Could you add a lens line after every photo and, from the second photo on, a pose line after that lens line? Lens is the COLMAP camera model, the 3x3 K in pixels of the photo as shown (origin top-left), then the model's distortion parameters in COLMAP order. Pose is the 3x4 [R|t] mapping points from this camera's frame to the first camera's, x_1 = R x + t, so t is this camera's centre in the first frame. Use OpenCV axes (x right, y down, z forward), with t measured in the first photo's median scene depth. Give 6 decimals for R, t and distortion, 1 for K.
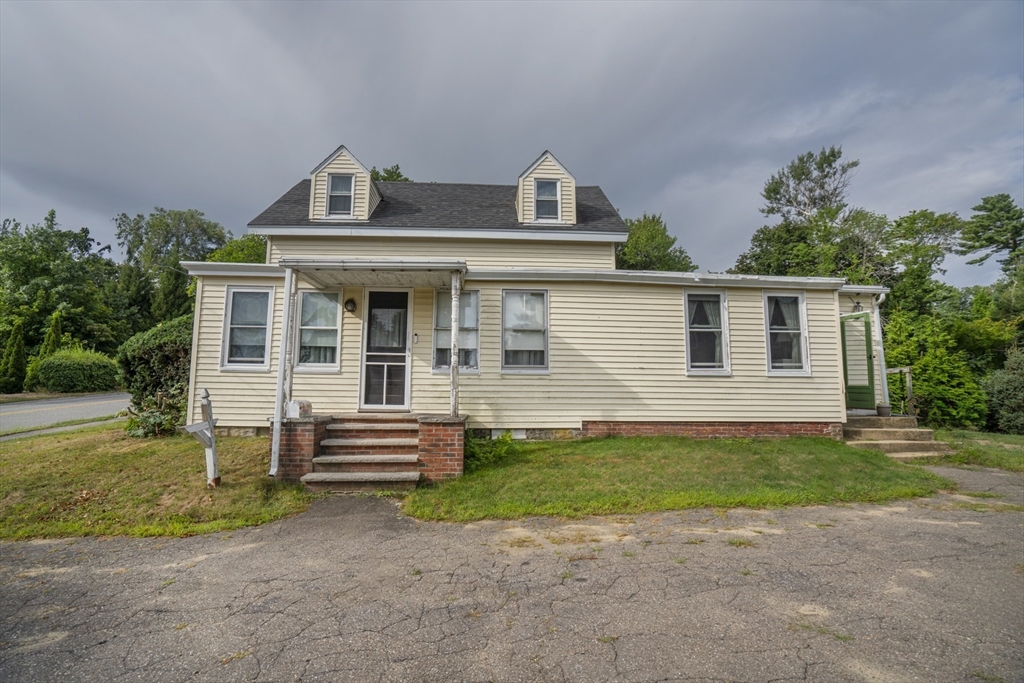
lens RADIAL K [[471.9, 0, 512.8], [0, 471.9, 341.9], [0, 0, 1]] dist [-0.050238, 0.019074]
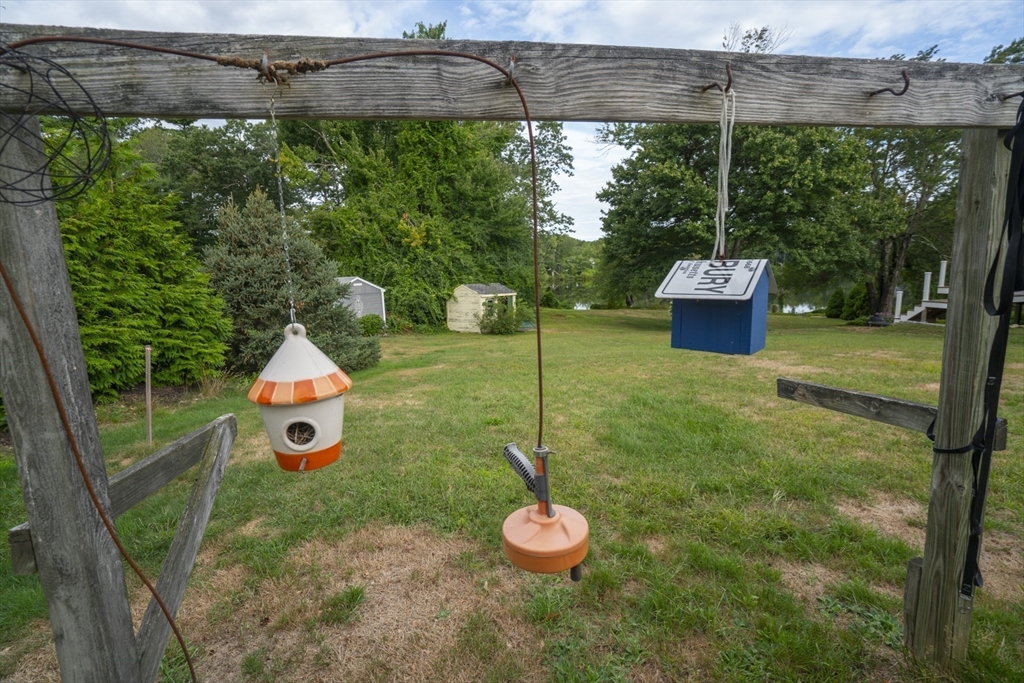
lens RADIAL K [[471.9, 0, 512.8], [0, 471.9, 341.9], [0, 0, 1]] dist [-0.050238, 0.019074]
pose [[-0.117003, -0.155106, 0.980945, 0.153285], [-0.077247, 0.986158, 0.146717, 0.019634], [-0.990123, -0.058609, -0.127365, 0.217192]]
